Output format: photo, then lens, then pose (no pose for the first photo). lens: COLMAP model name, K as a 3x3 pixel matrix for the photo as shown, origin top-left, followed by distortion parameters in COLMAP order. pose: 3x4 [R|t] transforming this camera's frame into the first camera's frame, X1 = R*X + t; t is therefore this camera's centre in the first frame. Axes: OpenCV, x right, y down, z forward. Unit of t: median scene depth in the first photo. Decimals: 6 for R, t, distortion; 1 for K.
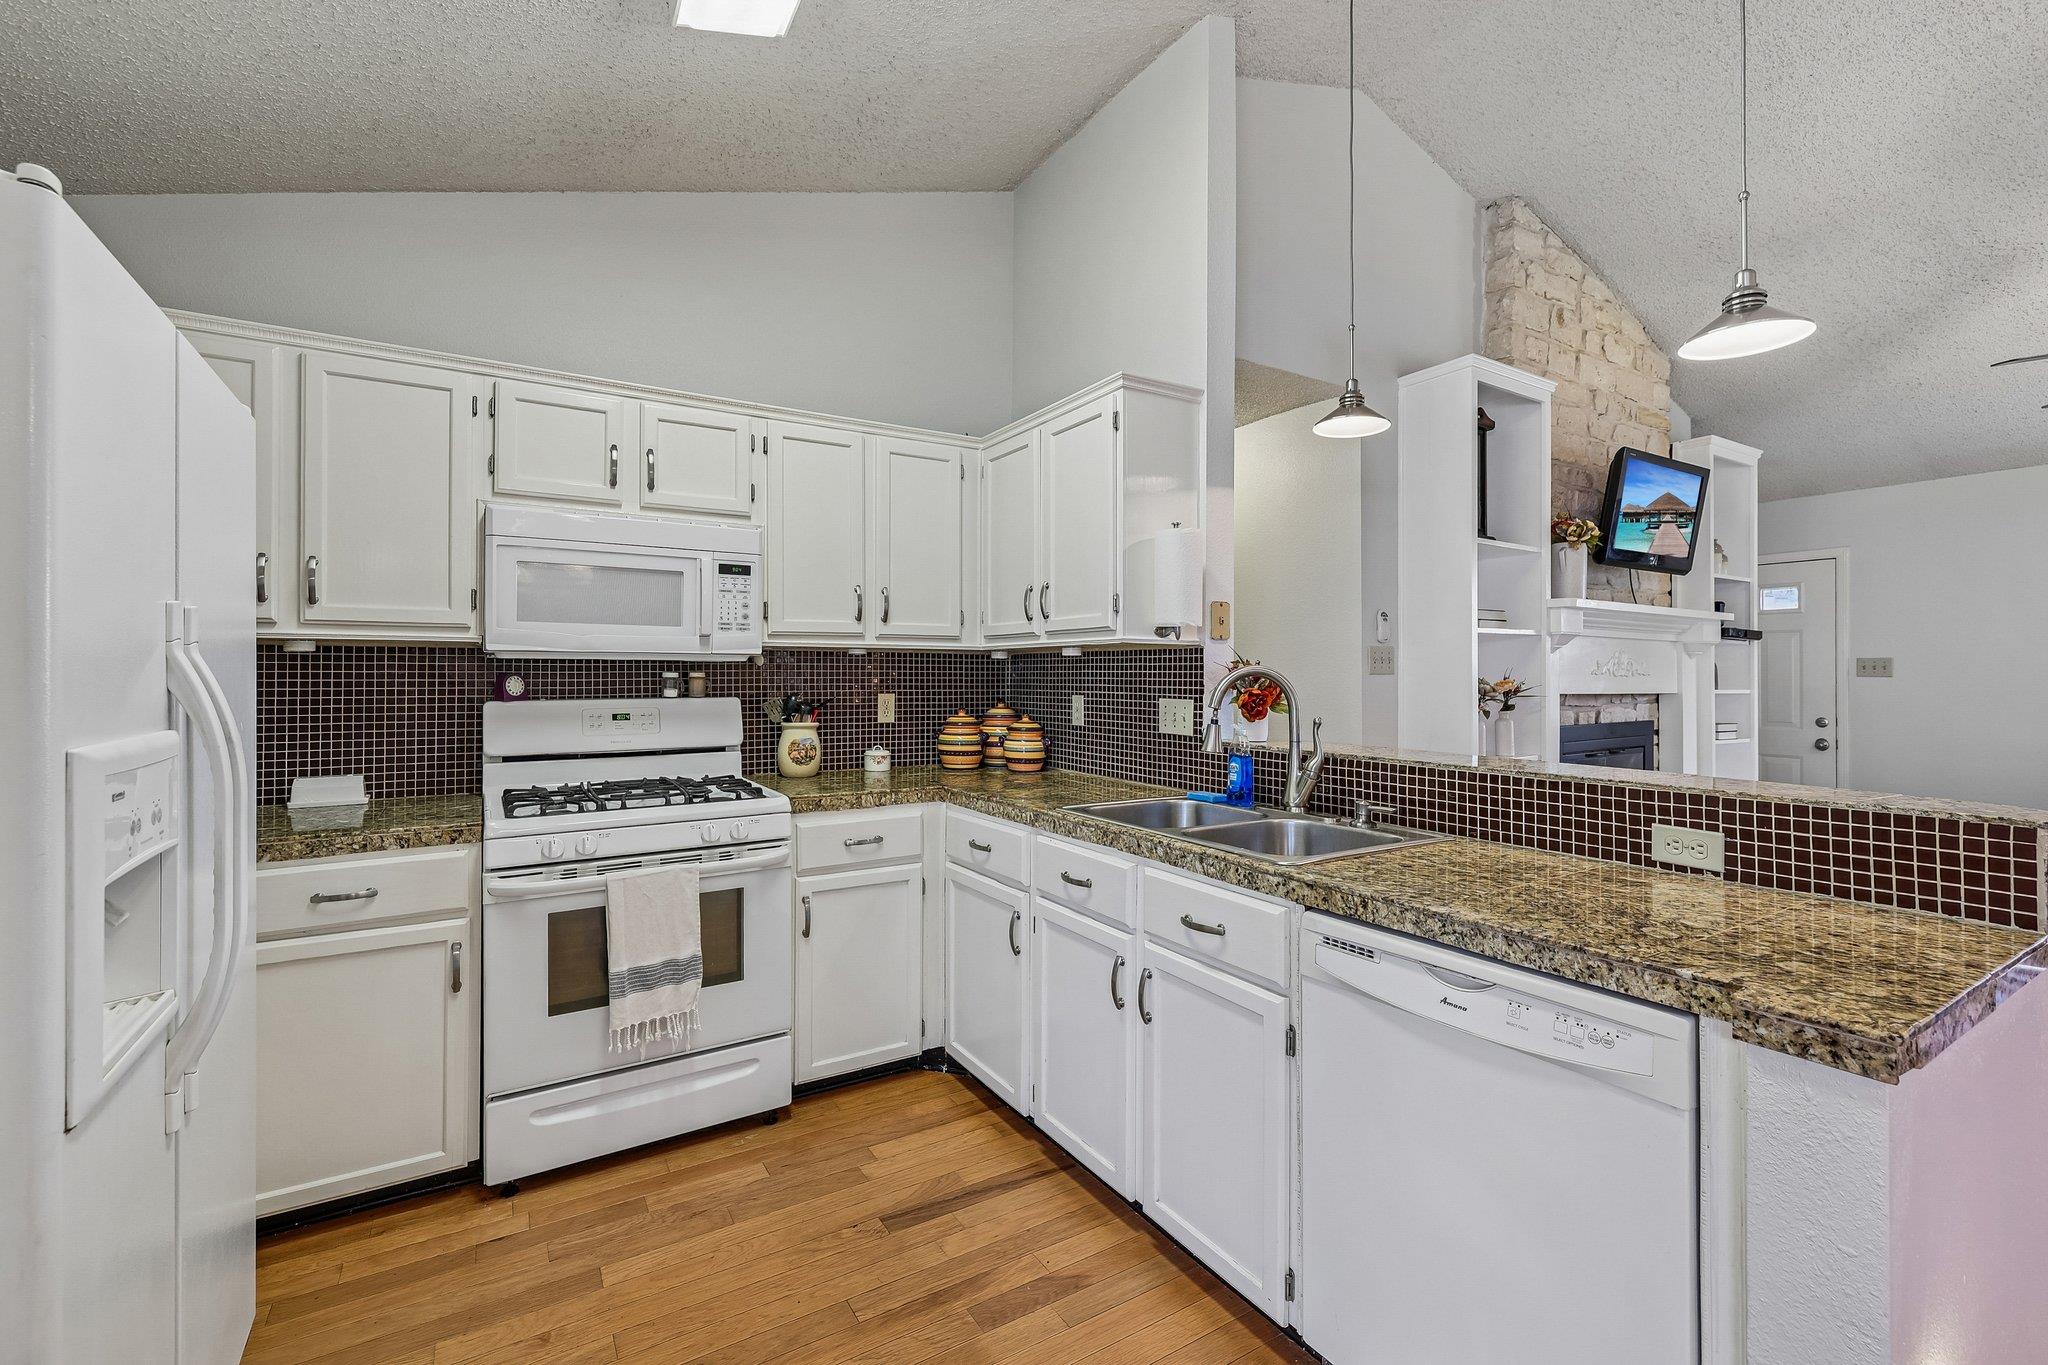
lens RADIAL K [[873.4, 0, 1034.0], [0, 873.4, 690.5], [0, 0, 1]] dist [-0.002209, 0.000404]
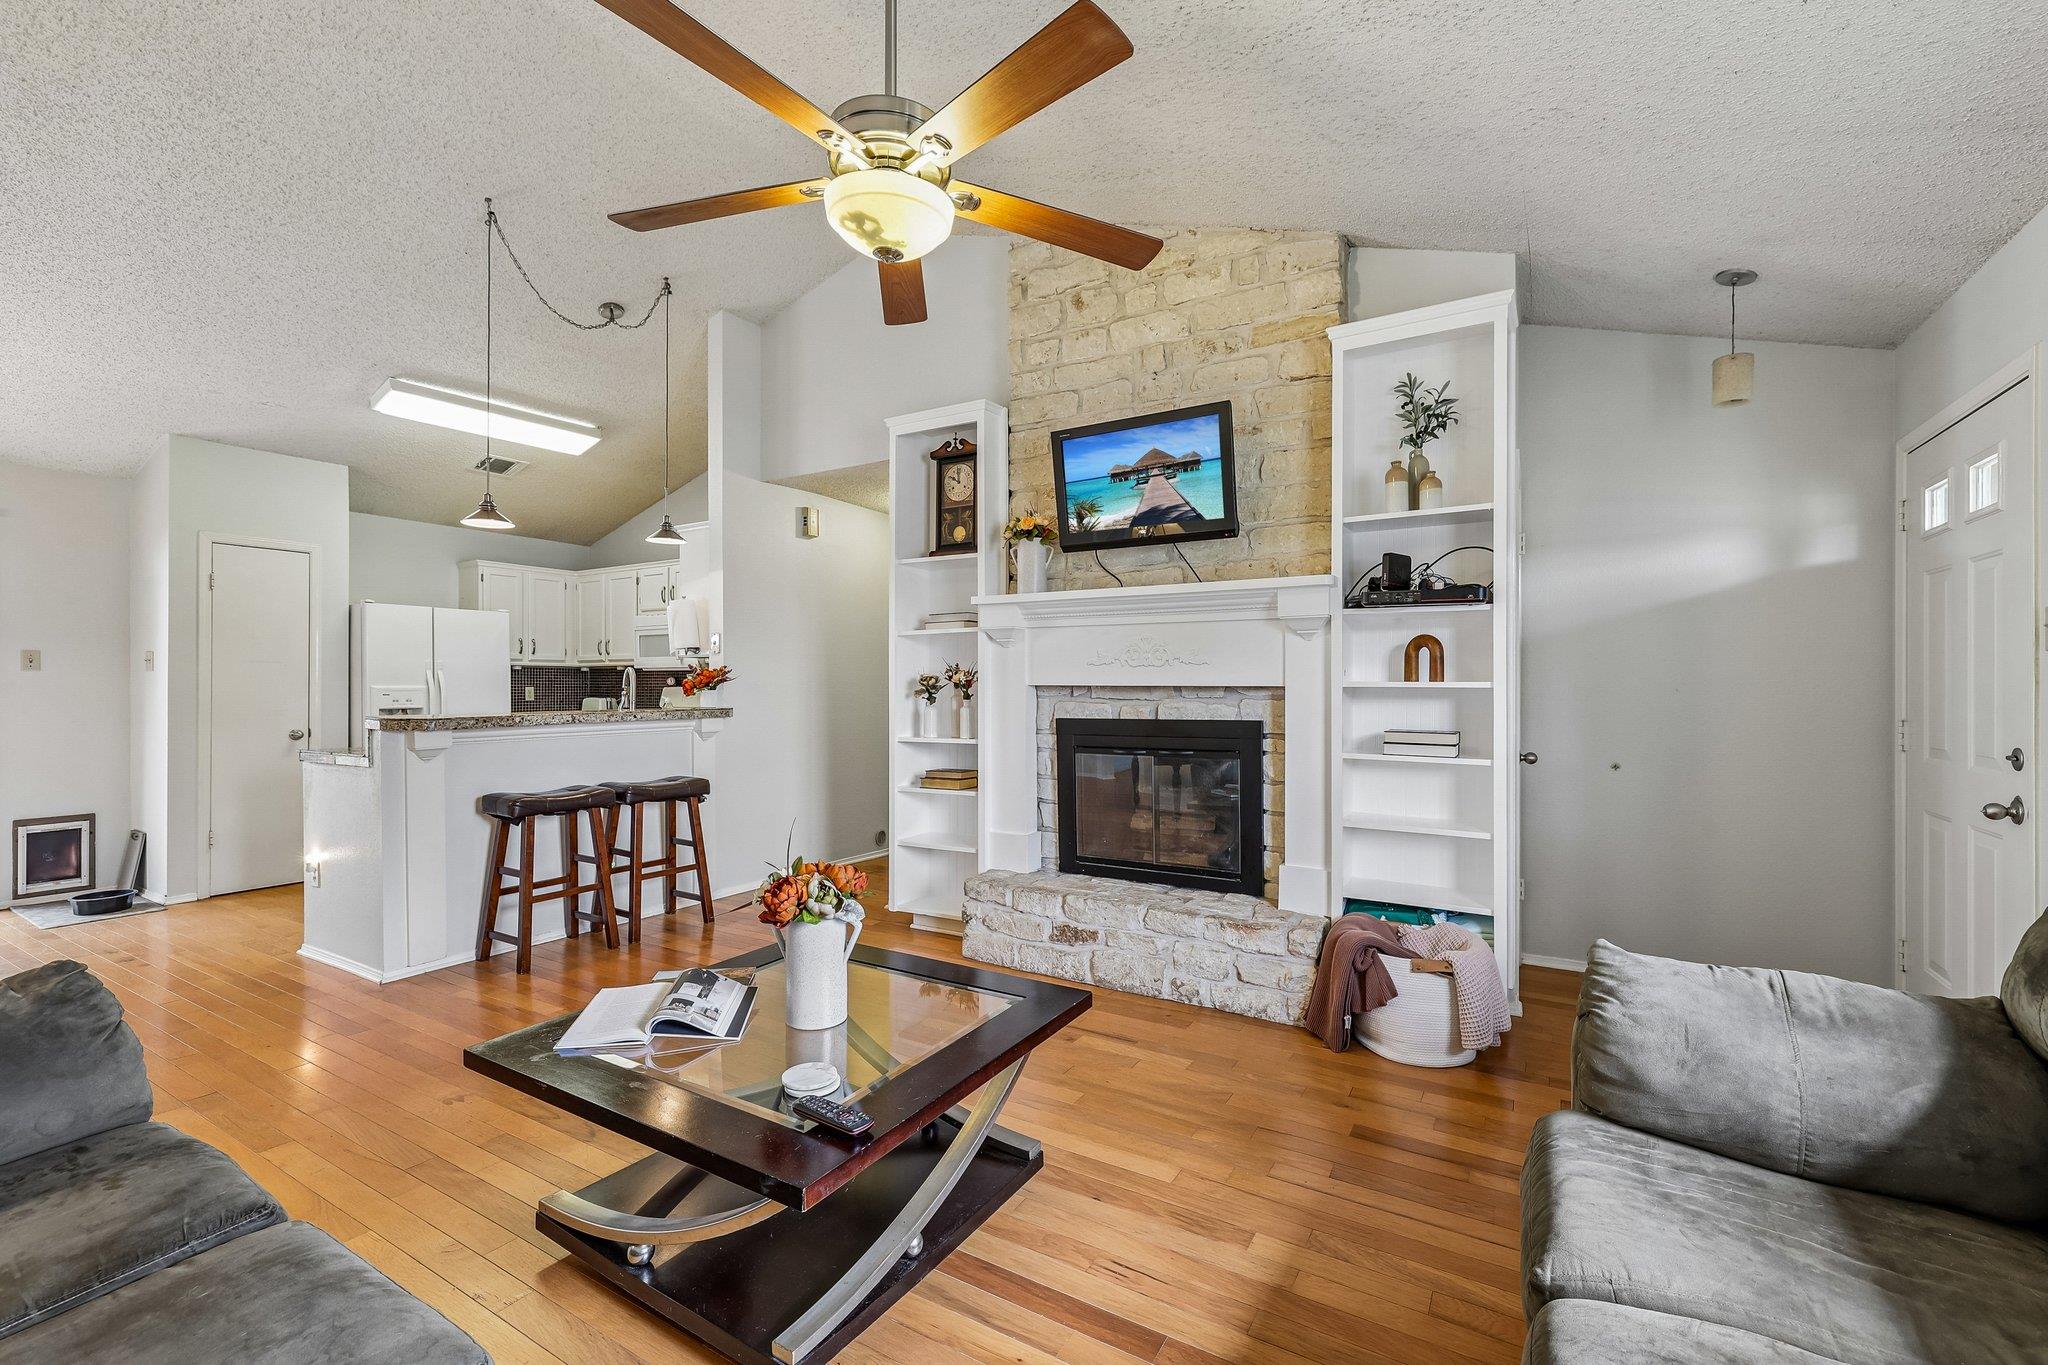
lens RADIAL K [[869.5, 0, 1028.5], [0, 869.5, 686.7], [0, 0, 1]] dist [0.000638, 0.000562]
pose [[0.451143, -0.003057, -0.892447, 2.099807], [-0.012475, 0.999875, -0.009731, 0.022310], [0.892365, 0.015523, 0.451048, 0.738819]]
